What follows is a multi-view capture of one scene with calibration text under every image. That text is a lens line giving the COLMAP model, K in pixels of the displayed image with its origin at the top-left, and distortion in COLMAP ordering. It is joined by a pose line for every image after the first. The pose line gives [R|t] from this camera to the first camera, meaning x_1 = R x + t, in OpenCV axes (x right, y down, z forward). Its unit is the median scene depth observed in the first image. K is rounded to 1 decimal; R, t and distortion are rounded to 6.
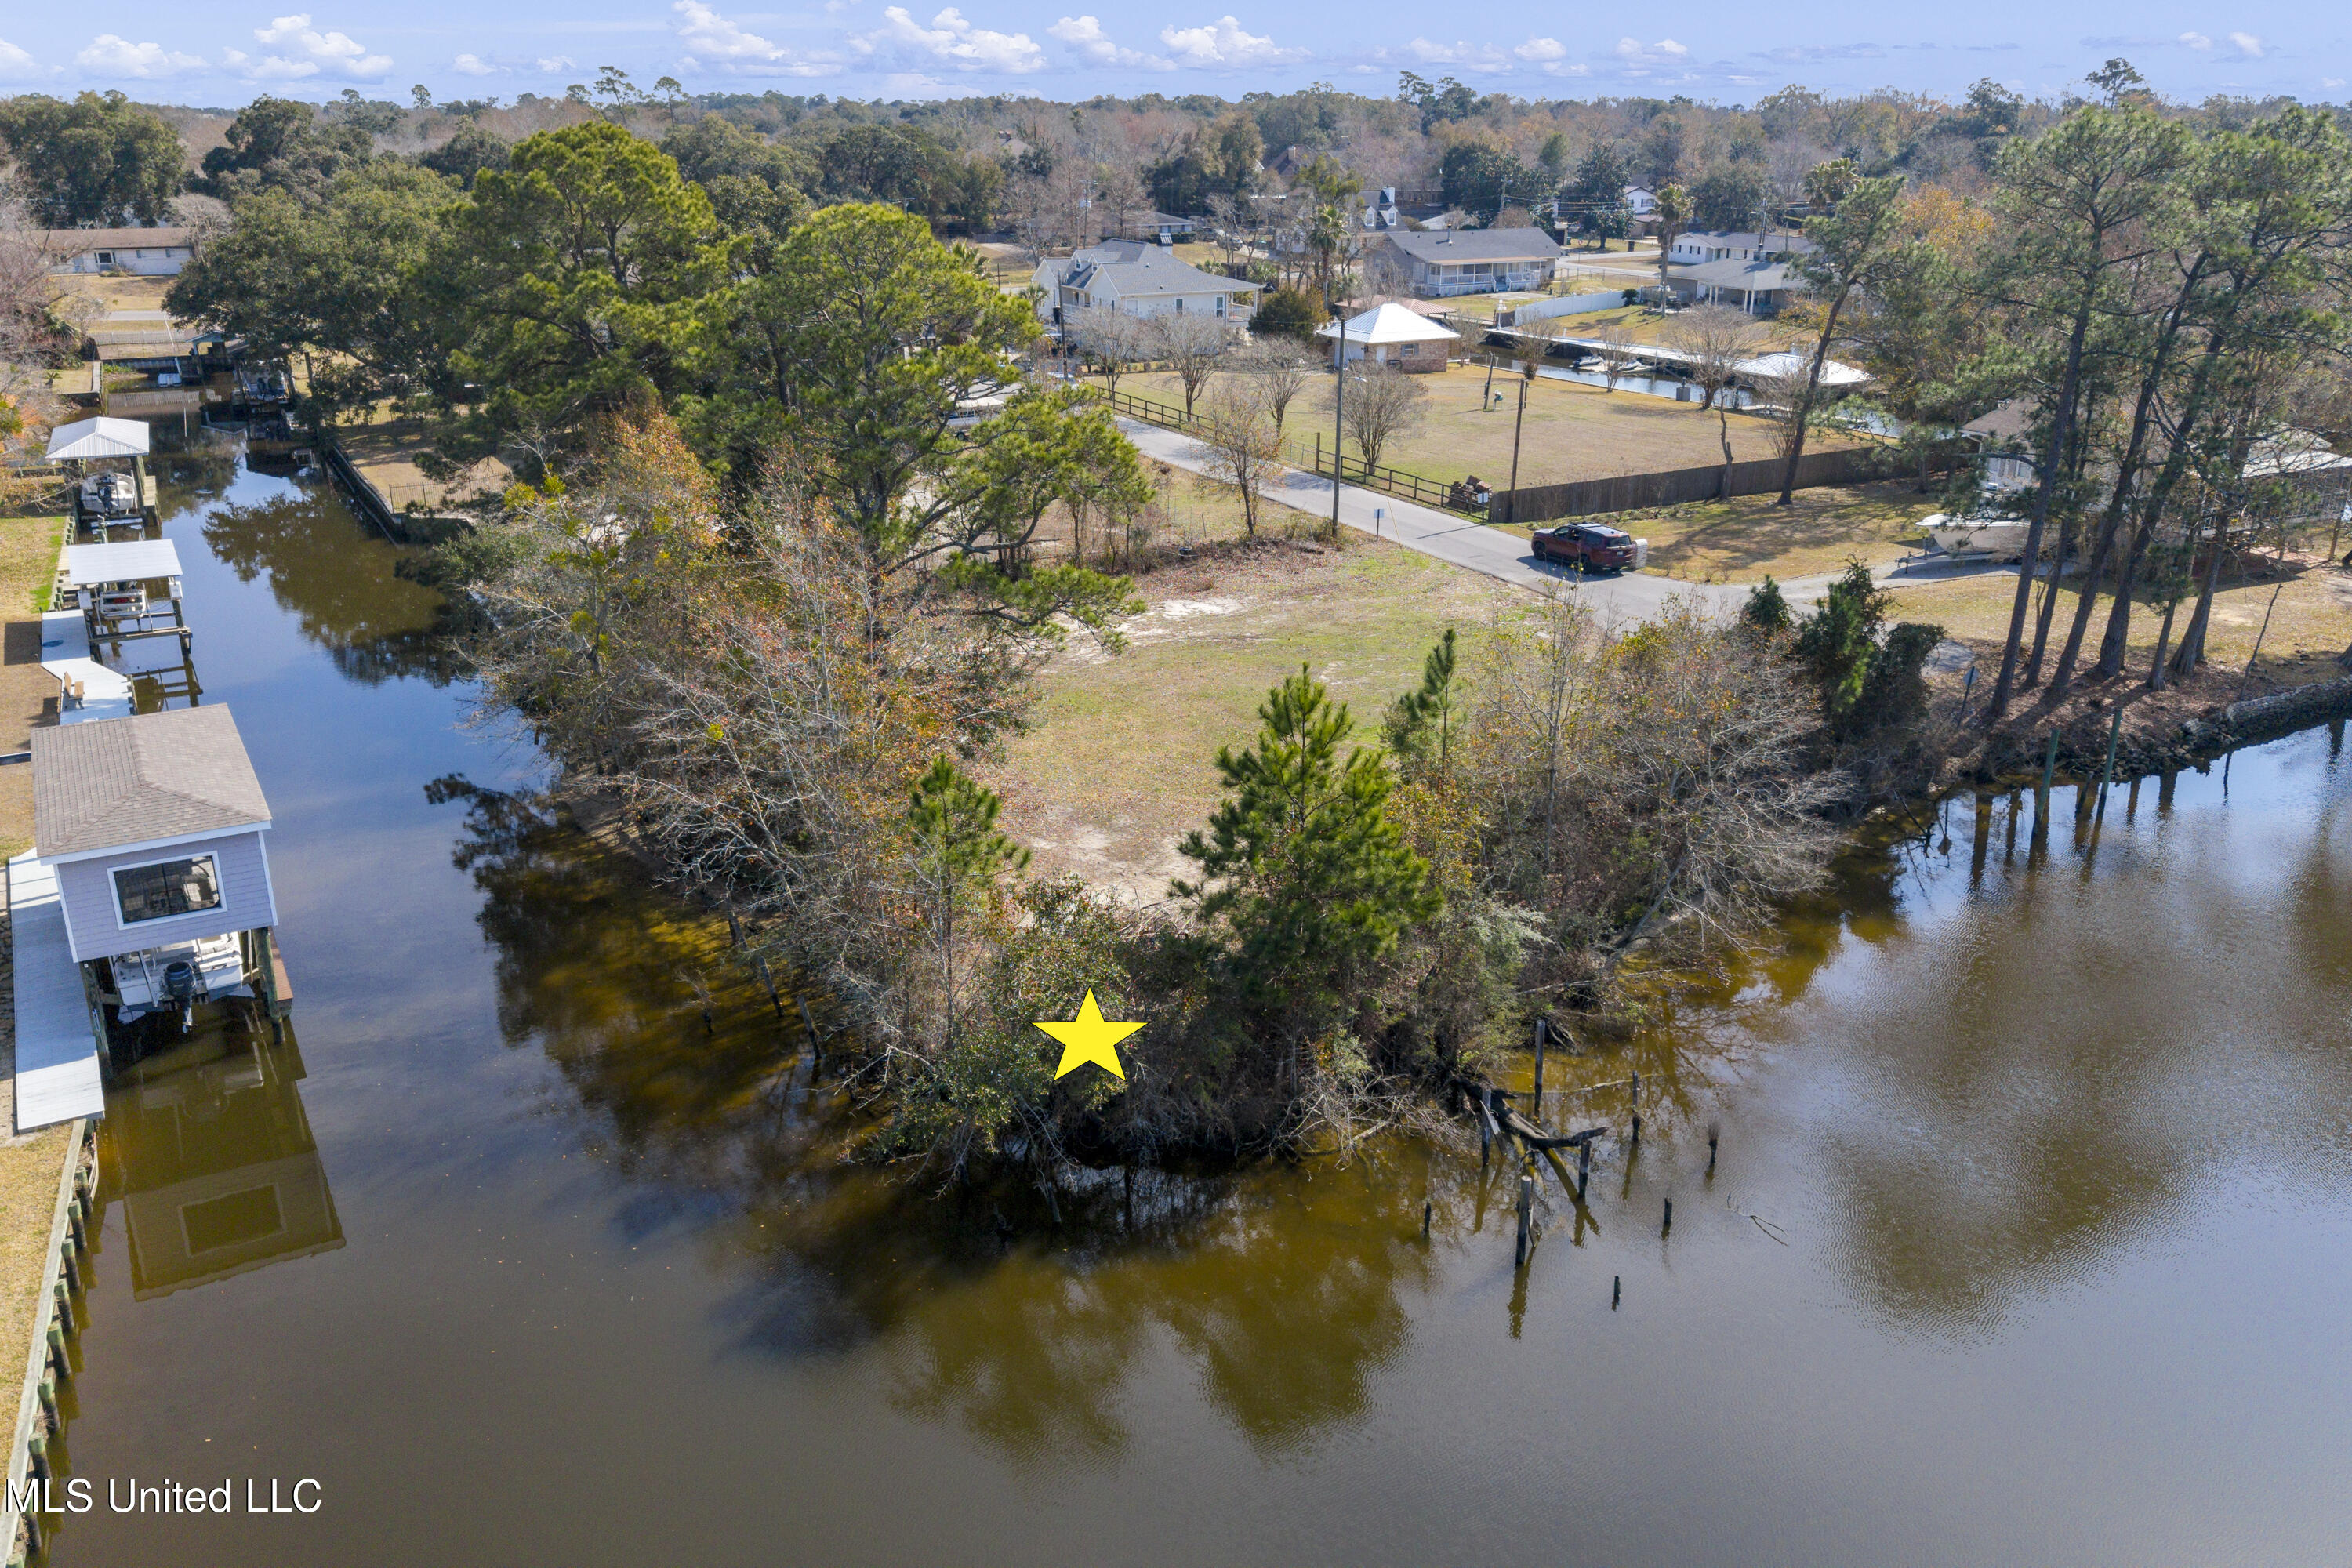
lens RADIAL K [[1864.3, 0, 1143.8], [0, 1864.3, 784.8], [0, 0, 1]] dist [0.048736, 0.001215]
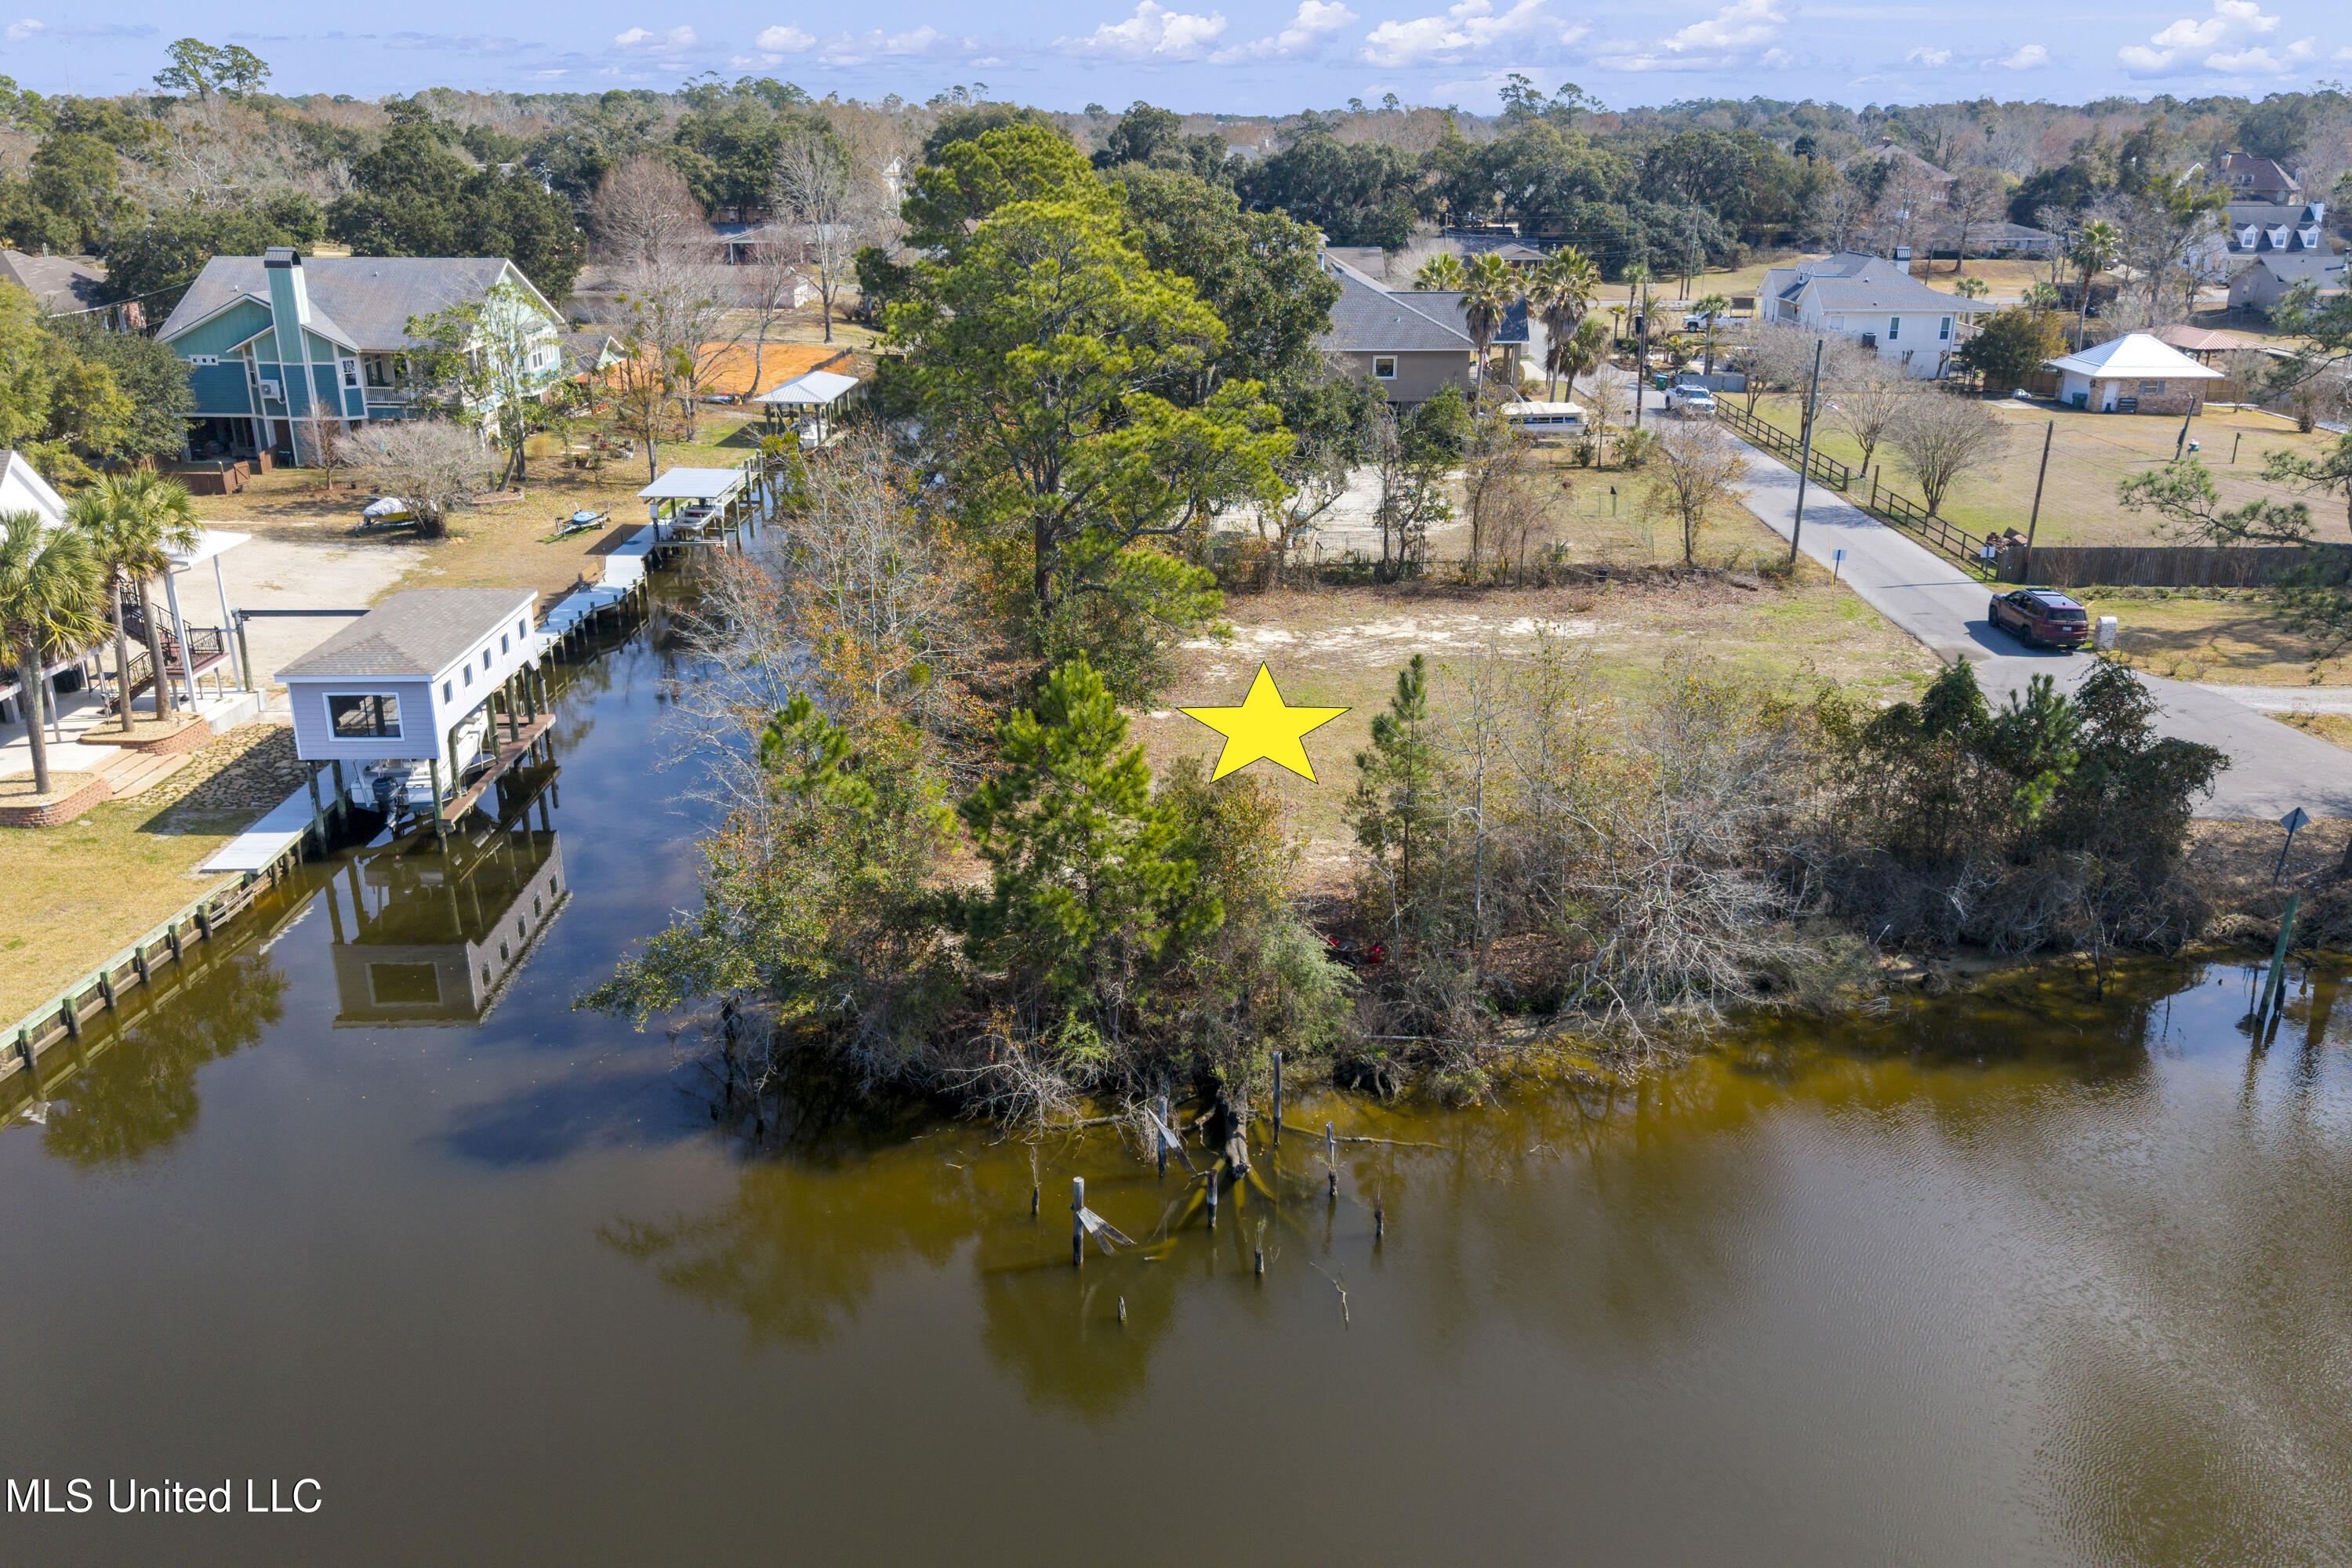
lens RADIAL K [[1871.2, 0, 1175.6], [0, 1871.2, 750.7], [0, 0, 1]] dist [0.012794, 0.001715]
pose [[0.881845, 0.154796, -0.445407, 0.264386], [-0.162532, 0.986479, 0.021047, -0.018663], [0.442643, 0.053833, 0.895081, 0.047800]]
